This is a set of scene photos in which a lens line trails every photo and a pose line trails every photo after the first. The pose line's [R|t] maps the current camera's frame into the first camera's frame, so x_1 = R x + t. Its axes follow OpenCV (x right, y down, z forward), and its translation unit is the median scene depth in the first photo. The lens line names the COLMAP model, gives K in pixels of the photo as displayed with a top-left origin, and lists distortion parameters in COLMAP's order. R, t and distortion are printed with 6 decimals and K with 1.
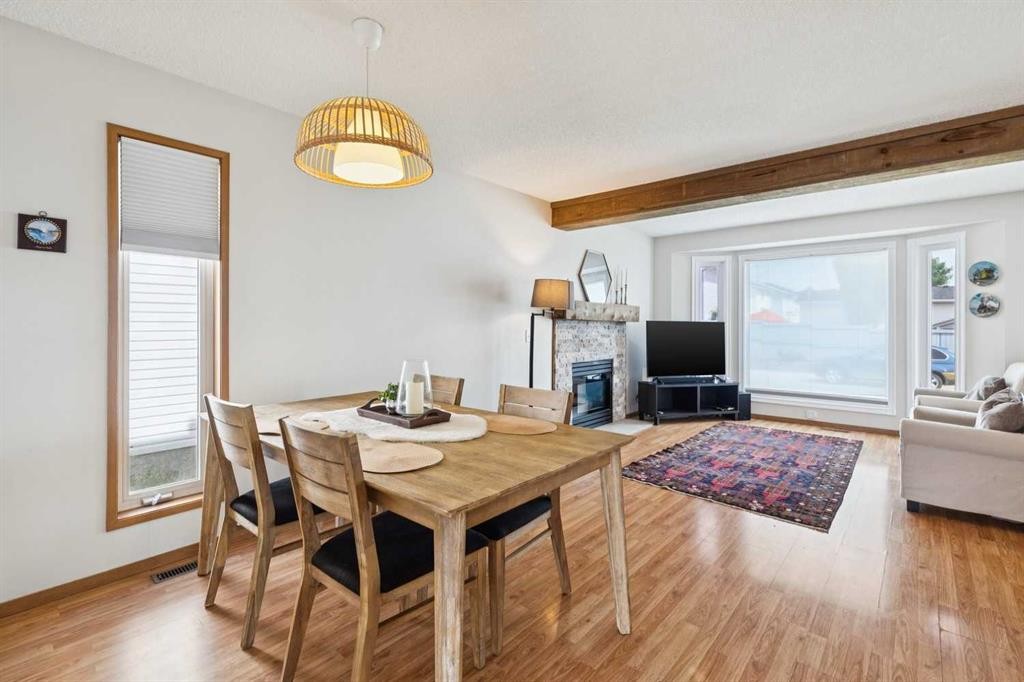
lens RADIAL K [[469.9, 0, 500.1], [0, 469.9, 324.4], [0, 0, 1]] dist [0.007824, -0.001032]
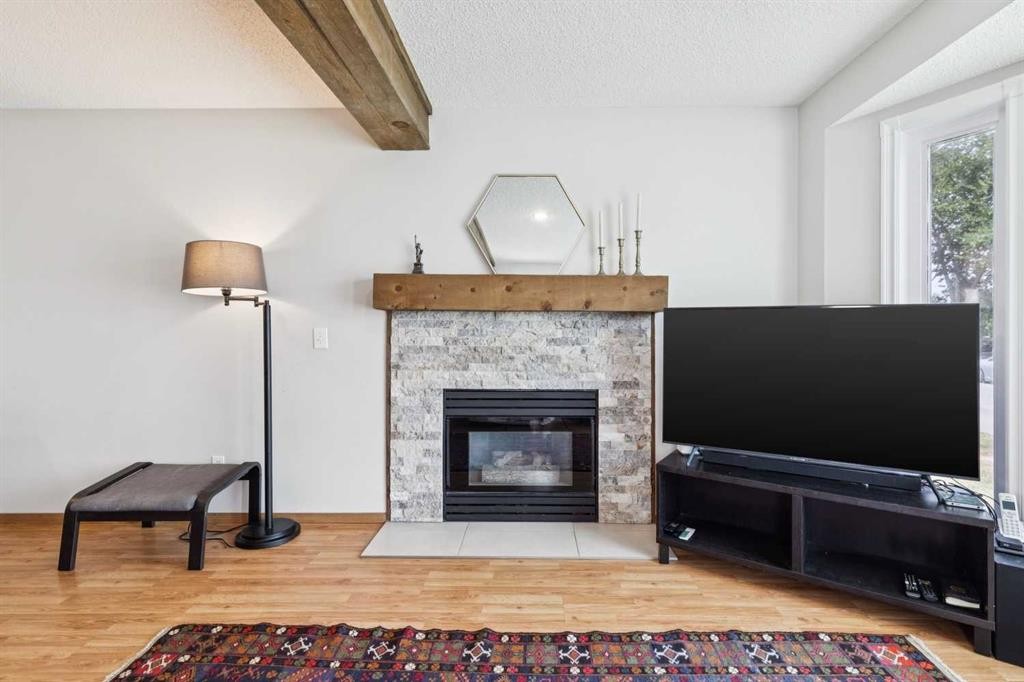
lens RADIAL K [[469.9, 0, 504.8], [0, 469.9, 326.6], [0, 0, 1]] dist [0.007824, -0.001032]
pose [[0.658784, -0.001949, -0.752329, 0.565370], [0.003770, 0.999993, 0.000711, 0.008212], [0.752322, -0.003305, 0.658787, 0.643596]]
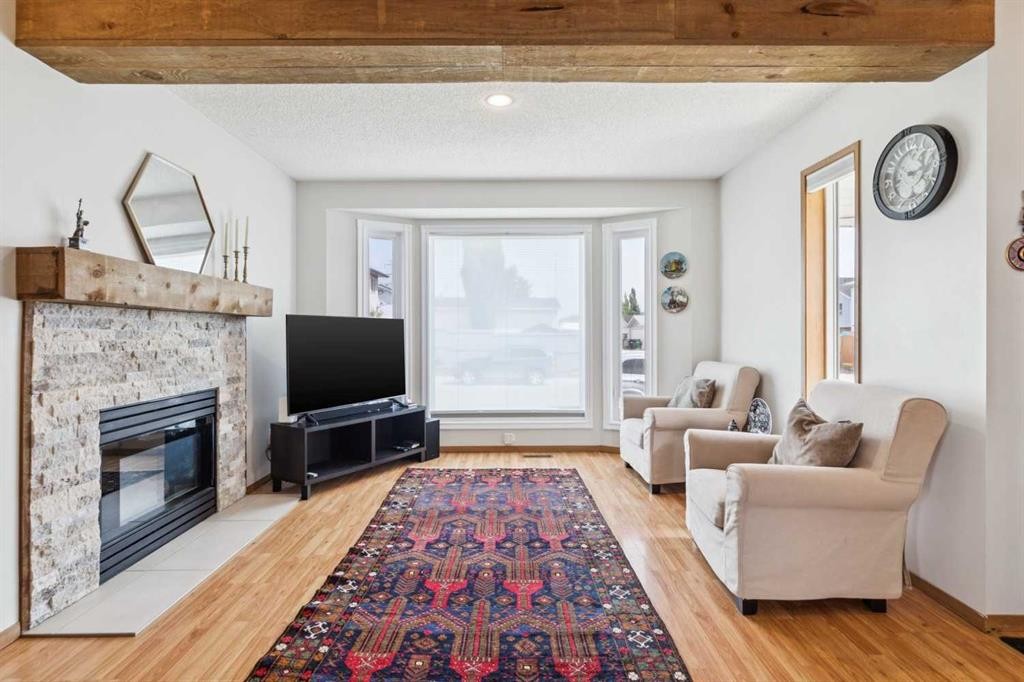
lens RADIAL K [[495.9, 0, 516.6], [0, 495.9, 327.2], [0, 0, 1]] dist [-0.002393, 0.000653]
pose [[0.731163, -0.000432, 0.682203, 0.115397], [0.005009, 0.999976, -0.004735, 0.012100], [-0.682184, 0.006879, 0.731148, 0.402561]]
